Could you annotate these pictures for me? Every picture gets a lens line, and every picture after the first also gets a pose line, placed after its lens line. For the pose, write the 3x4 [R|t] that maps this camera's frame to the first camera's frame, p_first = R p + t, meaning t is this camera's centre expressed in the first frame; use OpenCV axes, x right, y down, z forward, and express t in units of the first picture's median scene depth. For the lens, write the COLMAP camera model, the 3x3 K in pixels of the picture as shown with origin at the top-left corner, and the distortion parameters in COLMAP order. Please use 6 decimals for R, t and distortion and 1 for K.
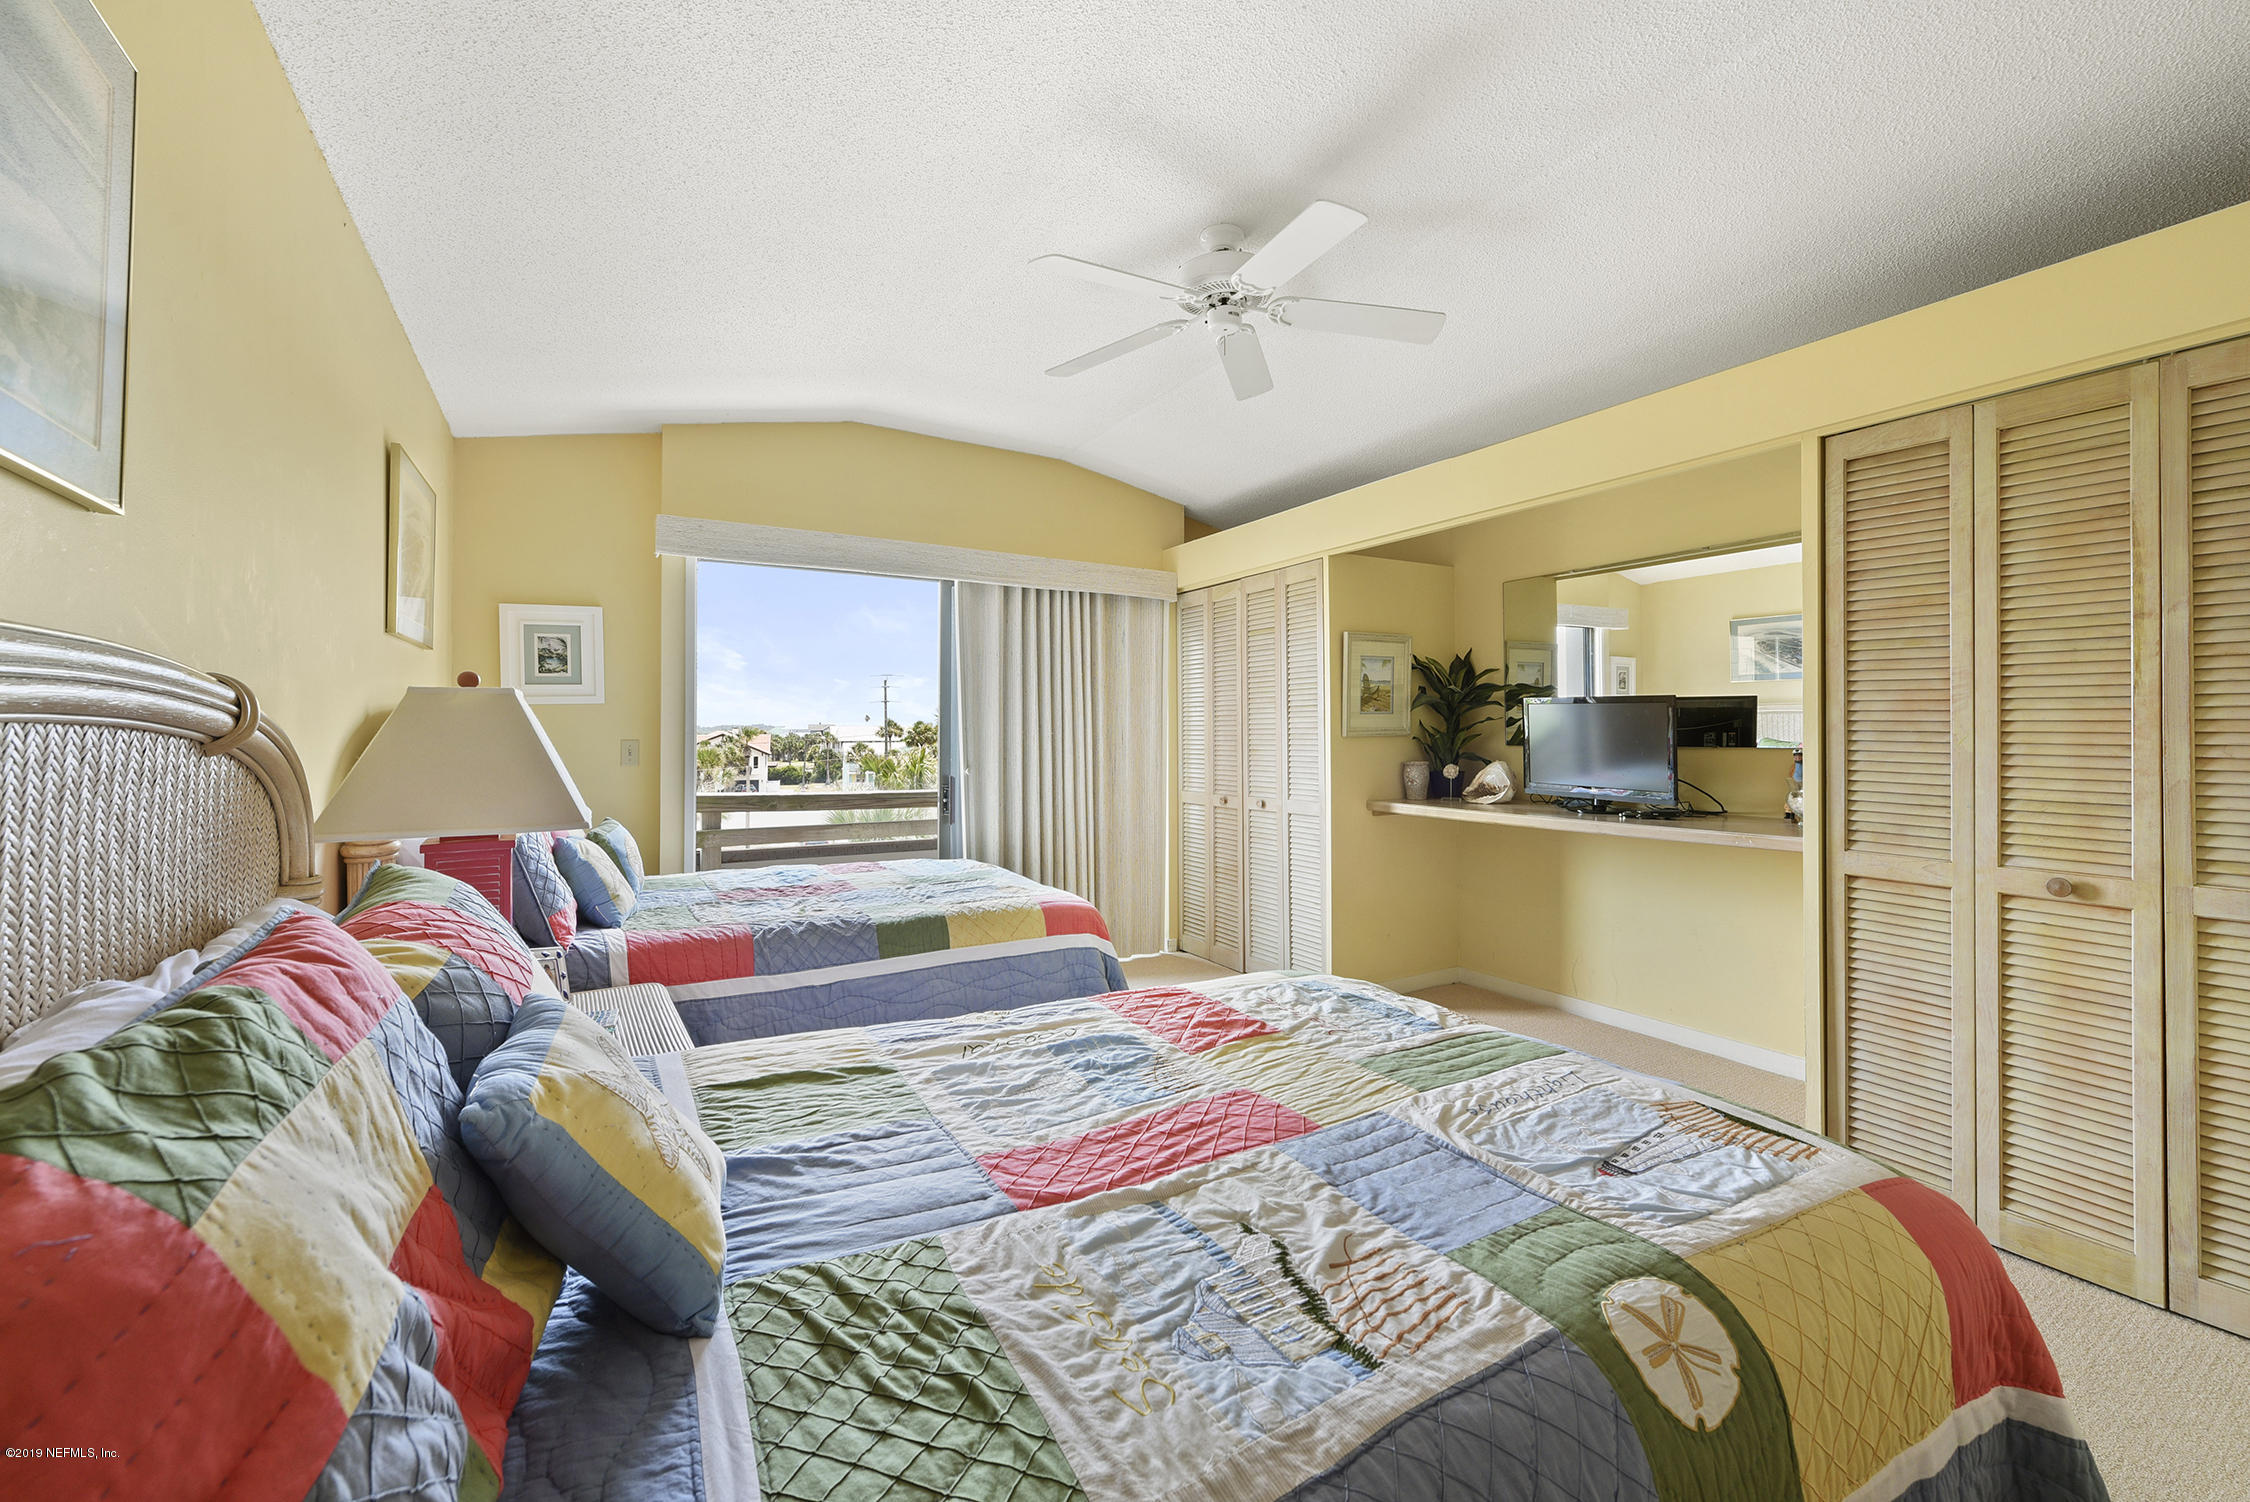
lens RADIAL K [[901.6, 0, 1126.8], [0, 901.6, 771.2], [0, 0, 1]] dist [0.002610, 0.000089]
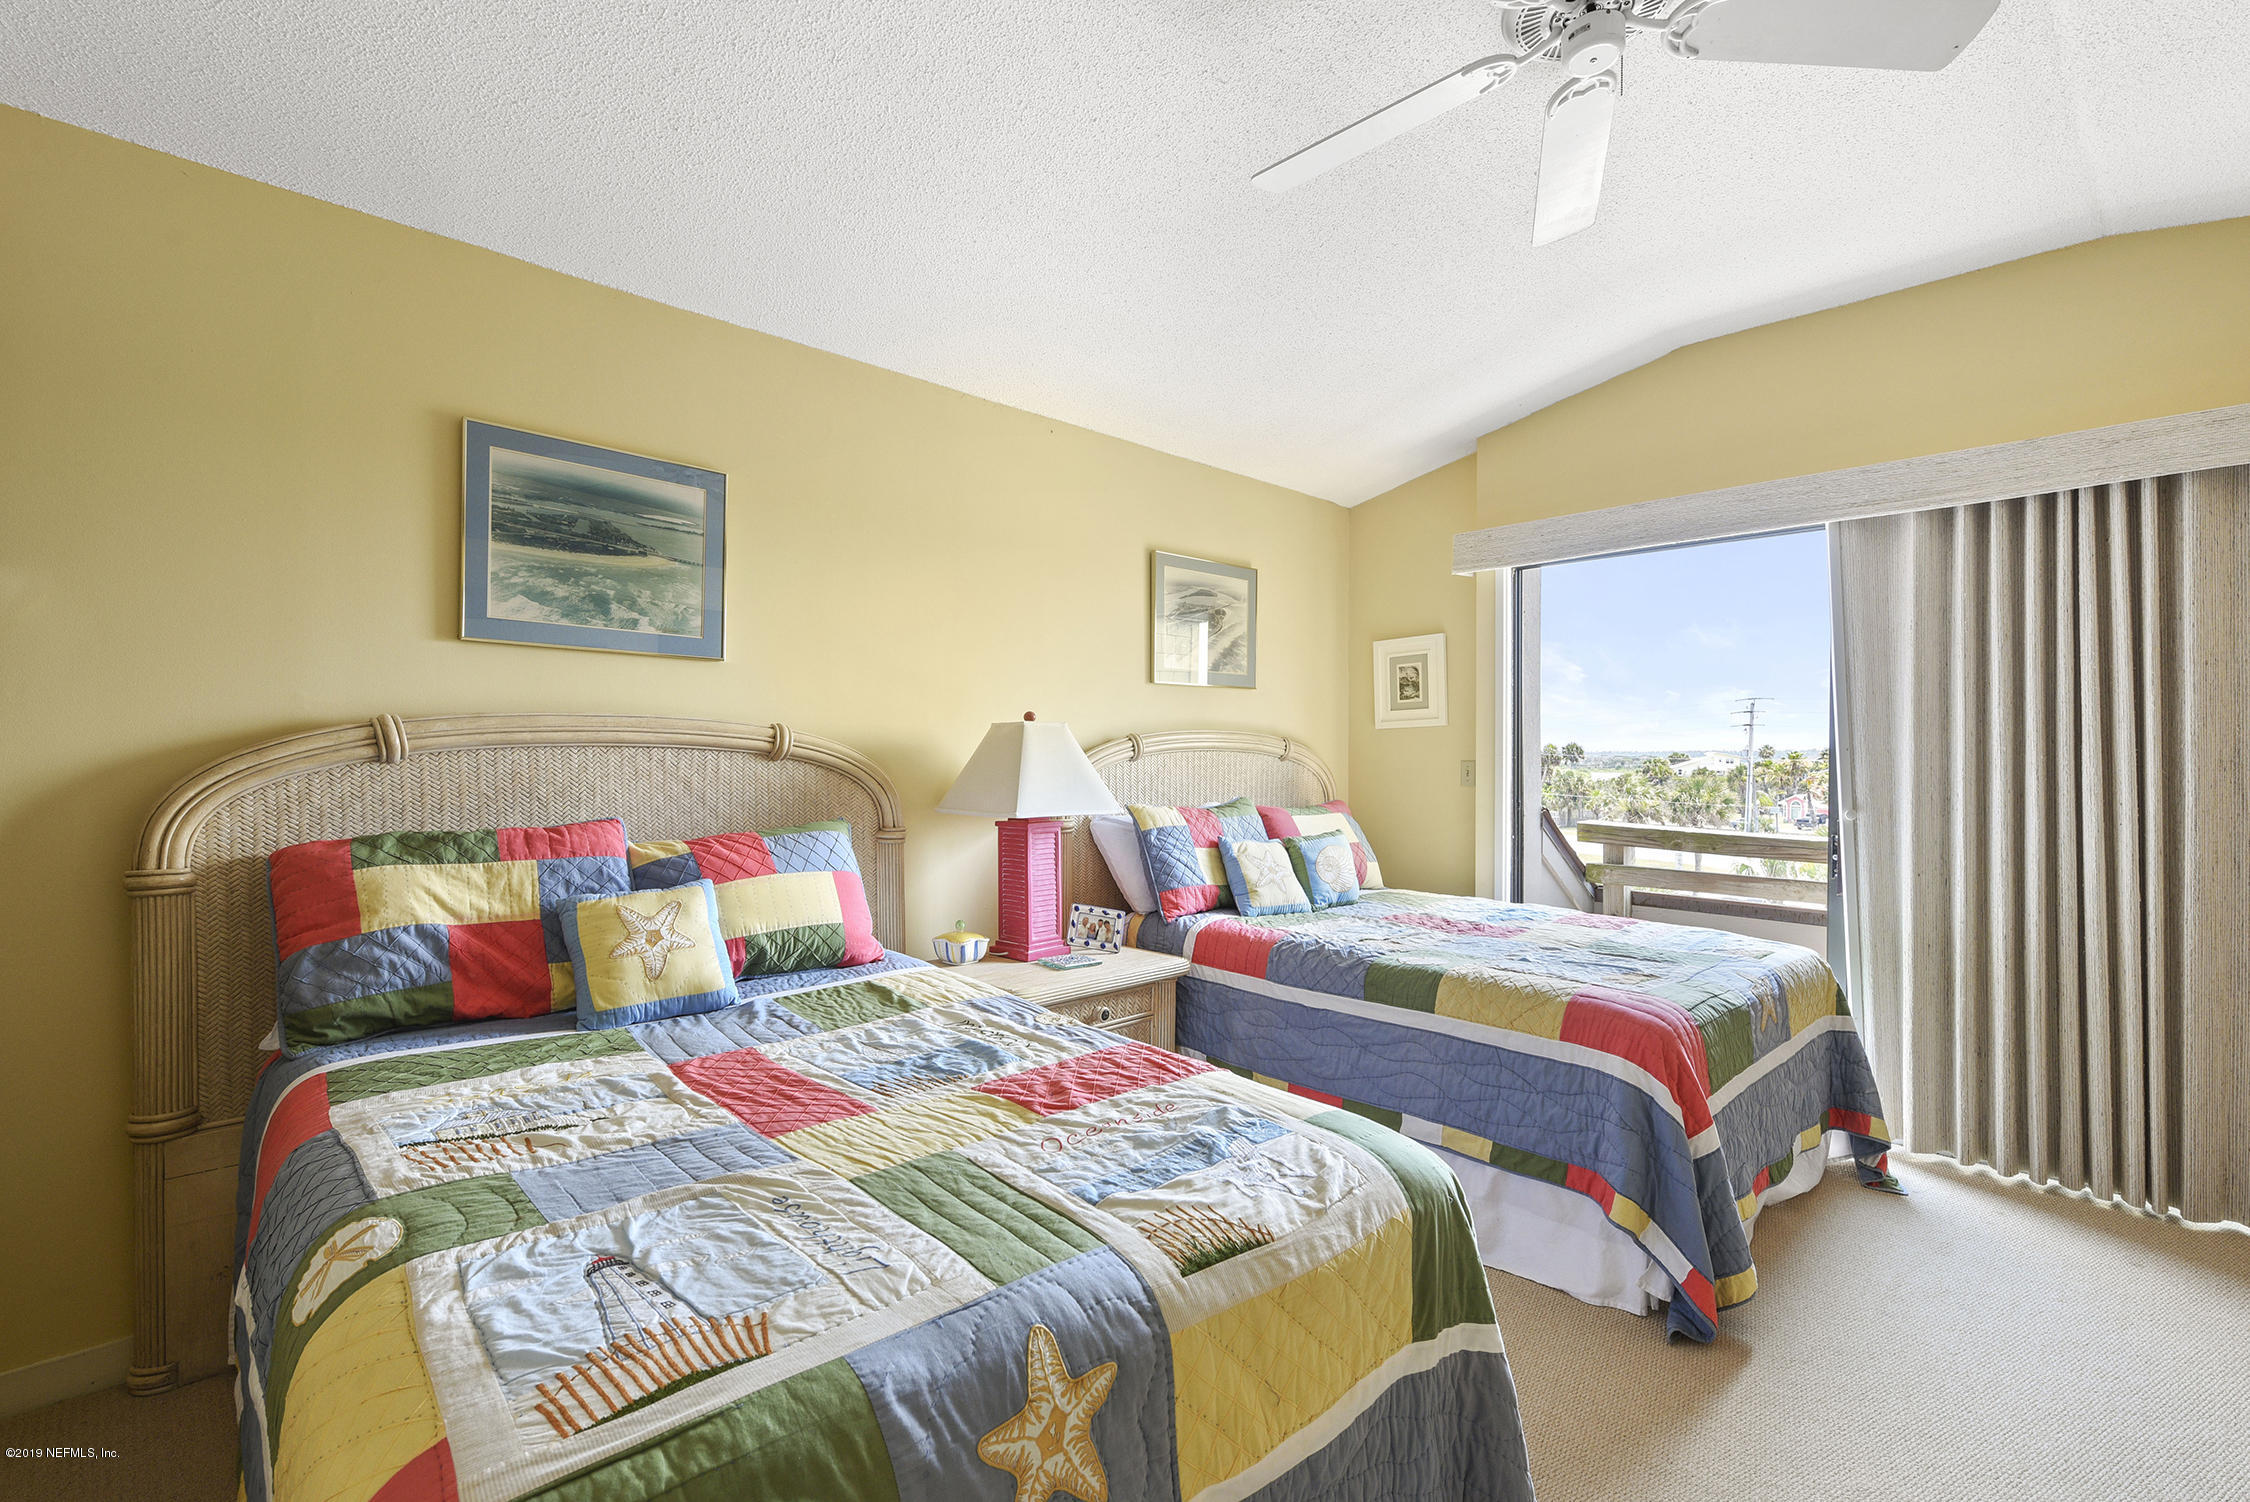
lens RADIAL K [[1011.9, 0, 1125.0], [0, 1011.9, 751.0], [0, 0, 1]] dist [0.004879, 0.000275]
pose [[0.218460, -0.000210, -0.975846, 1.129172], [-0.045880, 0.998892, -0.010486, -0.036391], [0.974767, 0.047062, 0.218209, 0.894286]]
